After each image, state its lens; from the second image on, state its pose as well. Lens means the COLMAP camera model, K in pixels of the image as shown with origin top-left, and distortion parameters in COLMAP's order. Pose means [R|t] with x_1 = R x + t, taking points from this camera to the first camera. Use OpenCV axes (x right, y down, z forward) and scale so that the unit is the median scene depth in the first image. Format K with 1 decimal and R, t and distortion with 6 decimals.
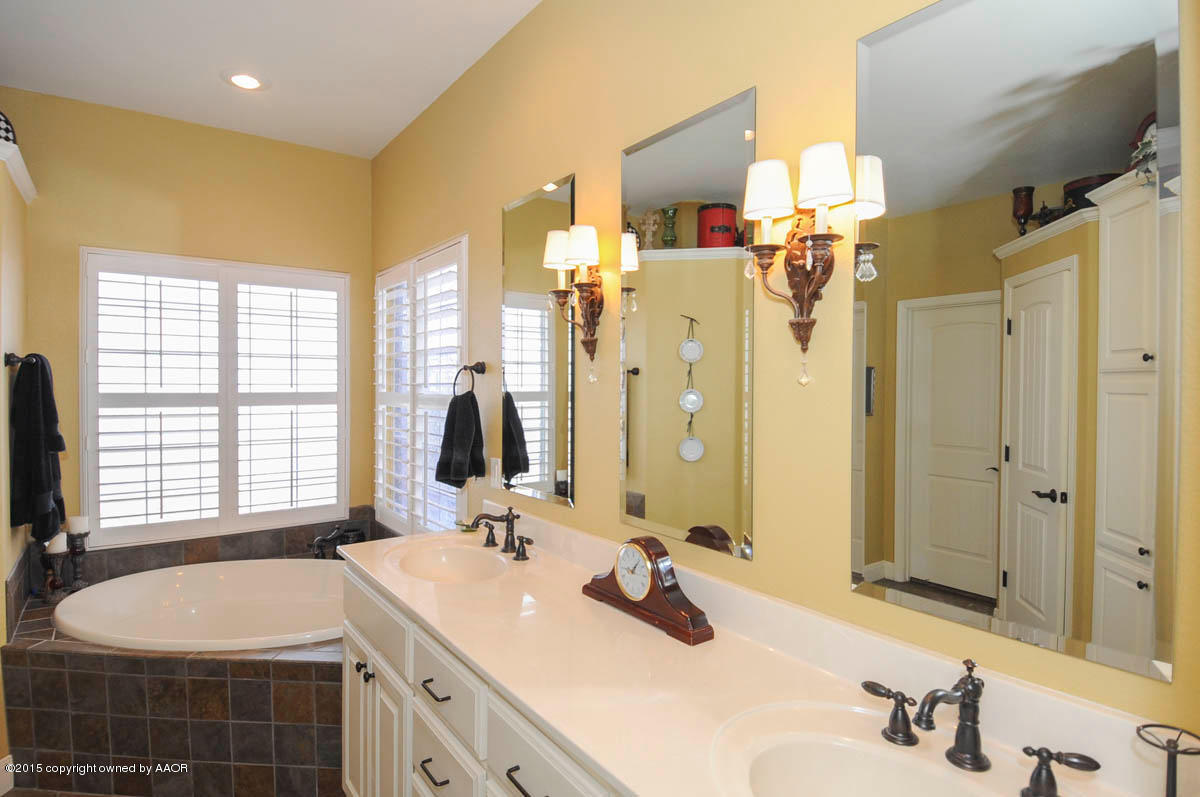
lens RADIAL K [[623.3, 0, 606.0], [0, 623.3, 390.6], [0, 0, 1]] dist [0.048944, -0.050719]
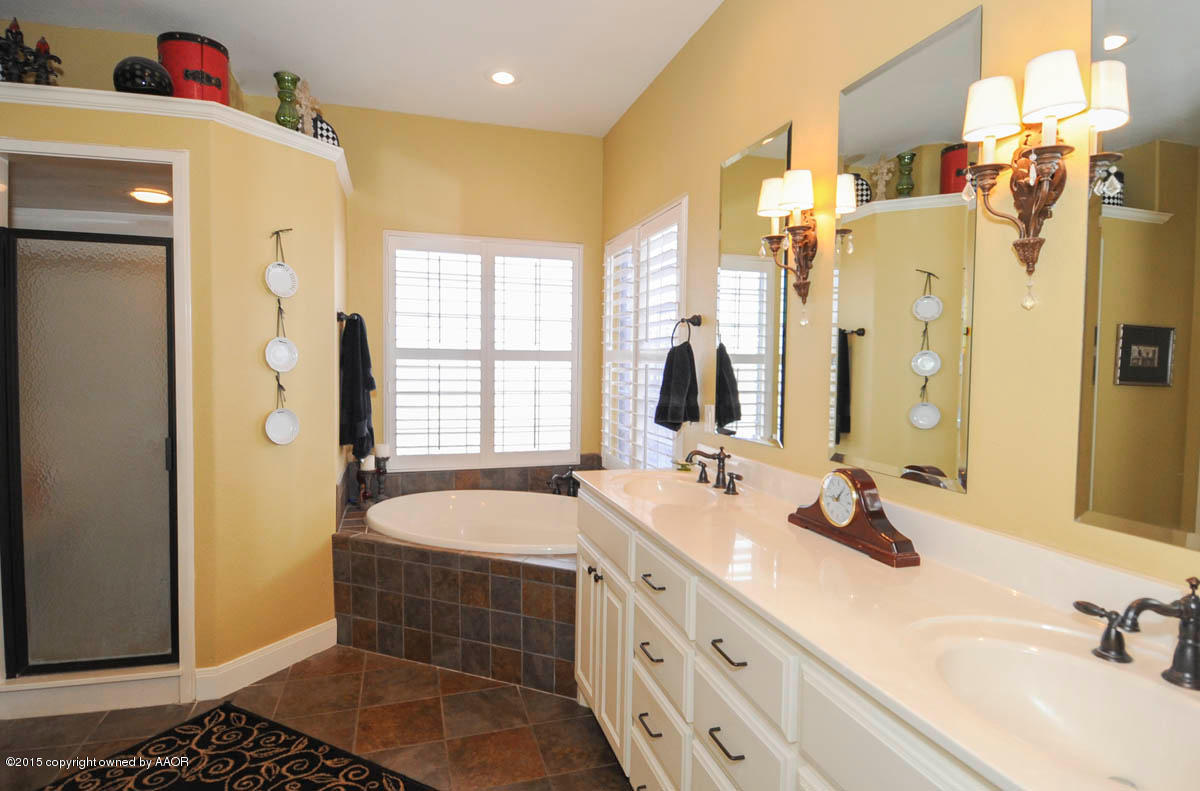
lens RADIAL K [[644.1, 0, 606.4], [0, 644.1, 387.6], [0, 0, 1]] dist [0.064222, -0.070828]
pose [[0.942041, 0.021448, -0.334812, 0.027627], [-0.013534, 0.999572, 0.025952, 0.058704], [0.335225, -0.019917, 0.941927, -0.100658]]
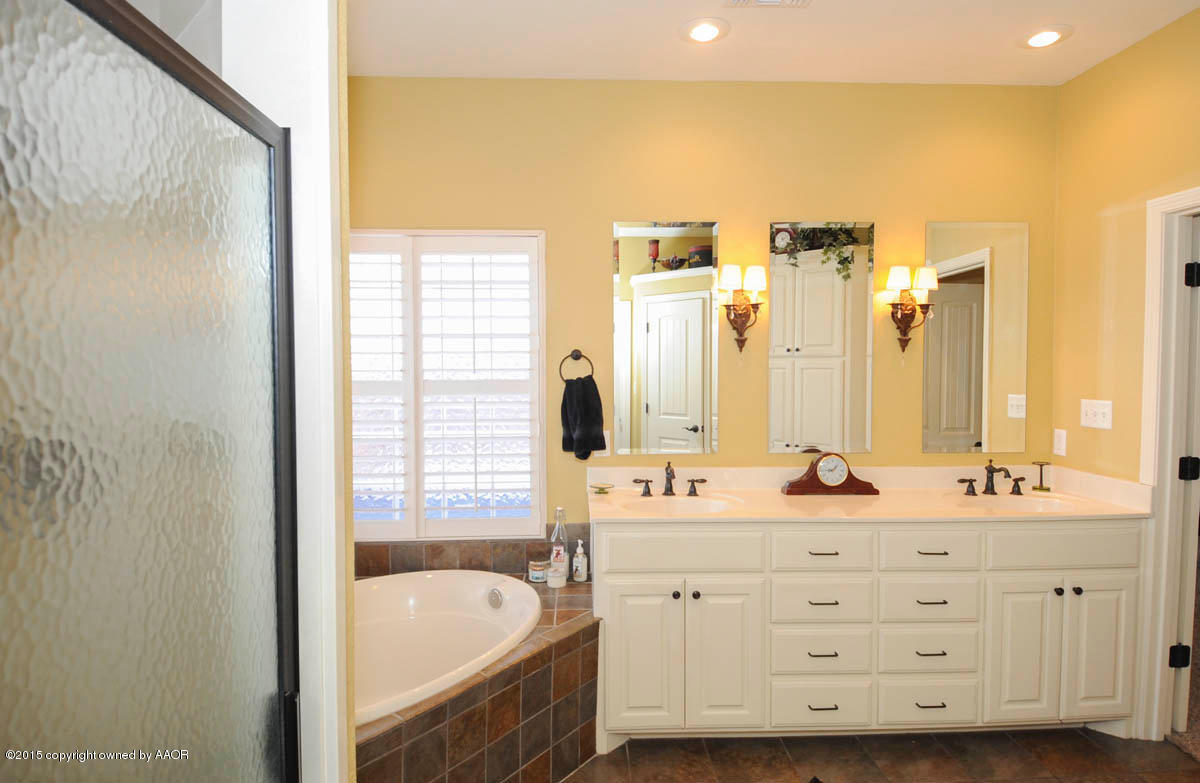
lens RADIAL K [[645.1, 0, 600.0], [0, 645.1, 391.5], [0, 0, 1]] dist [-0.000471, -0.000032]
pose [[0.568709, -0.038958, 0.821616, -1.309450], [0.016849, 0.999220, 0.035717, -0.013261], [-0.822366, -0.006469, 0.568922, 0.347443]]
